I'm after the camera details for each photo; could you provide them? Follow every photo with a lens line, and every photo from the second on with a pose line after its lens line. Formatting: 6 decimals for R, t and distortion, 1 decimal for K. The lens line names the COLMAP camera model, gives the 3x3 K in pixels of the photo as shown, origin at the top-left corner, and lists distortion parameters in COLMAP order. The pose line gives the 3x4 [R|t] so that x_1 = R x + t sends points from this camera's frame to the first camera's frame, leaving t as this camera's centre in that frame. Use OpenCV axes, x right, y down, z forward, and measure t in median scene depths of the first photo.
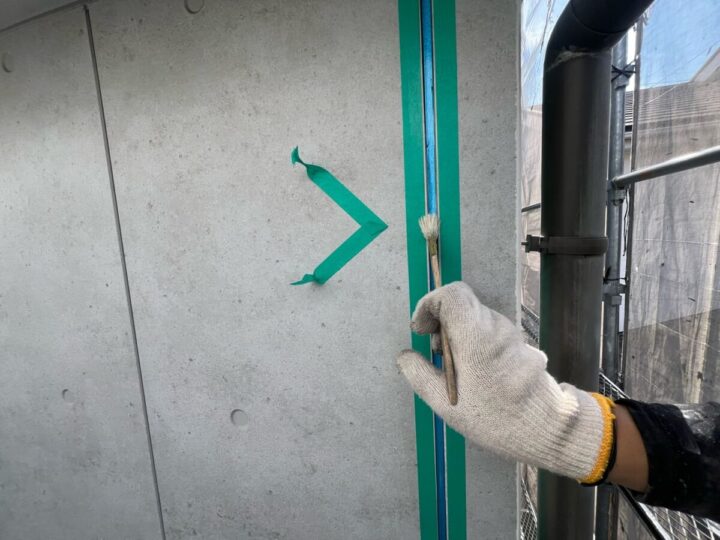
lens RADIAL K [[287.0, 0, 357.5], [0, 287.0, 268.9], [0, 0, 1]] dist [-0.002694, 0.000119]
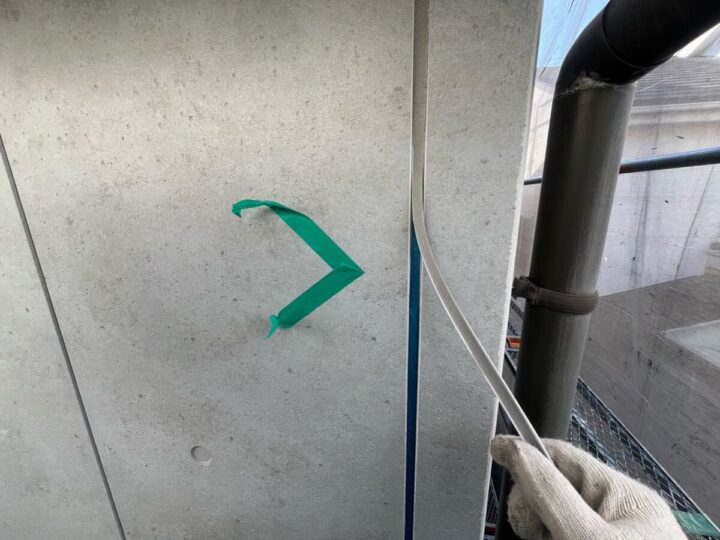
lens RADIAL K [[286.3, 0, 362.0], [0, 286.3, 270.7], [0, 0, 1]] dist [-0.002288, -0.000192]
pose [[0.995546, 0.014235, 0.093192, 0.017243], [-0.027363, 0.989611, 0.141144, -0.239068], [-0.090215, -0.143065, 0.985593, 0.133622]]
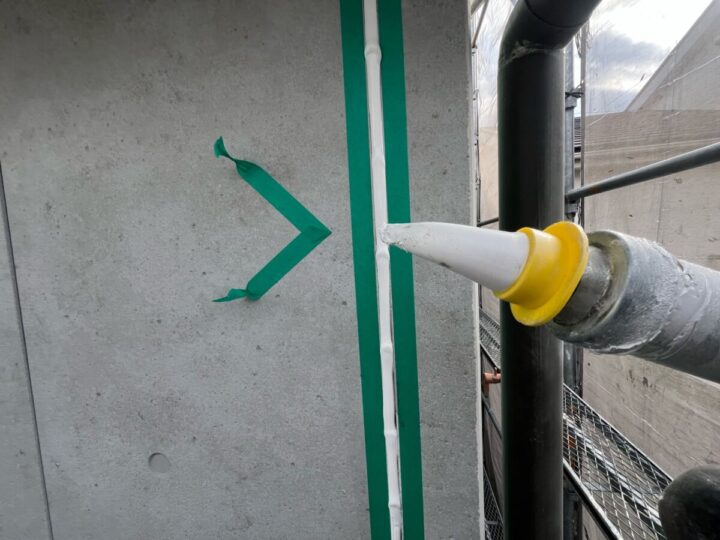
lens RADIAL K [[287.0, 0, 357.3], [0, 287.0, 269.6], [0, 0, 1]] dist [-0.002694, 0.000119]
pose [[0.995363, -0.004603, 0.096081, 0.087379], [0.008435, 0.999183, -0.039522, 0.000083], [-0.095820, 0.040149, 0.994589, 0.114064]]
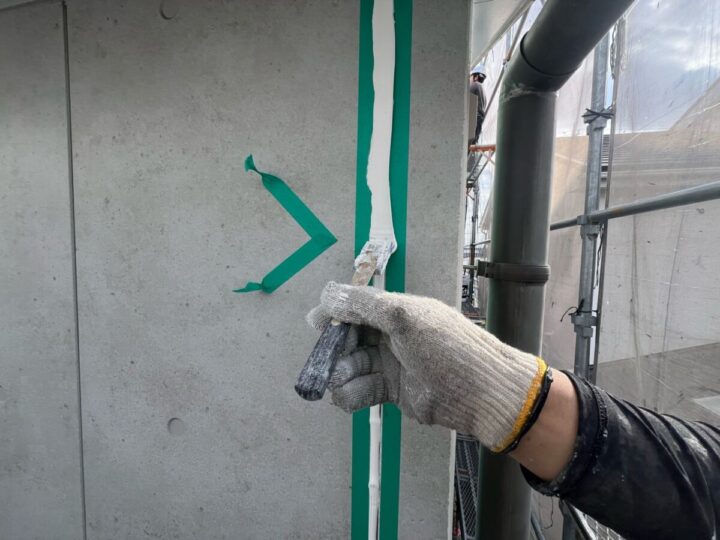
lens RADIAL K [[287.0, 0, 357.6], [0, 287.0, 269.4], [0, 0, 1]] dist [-0.002694, 0.000119]
pose [[0.996641, 0.075837, 0.030906, 0.133958], [-0.074217, 0.995960, -0.050557, -0.001164], [-0.034615, 0.048094, 0.998243, -0.000825]]
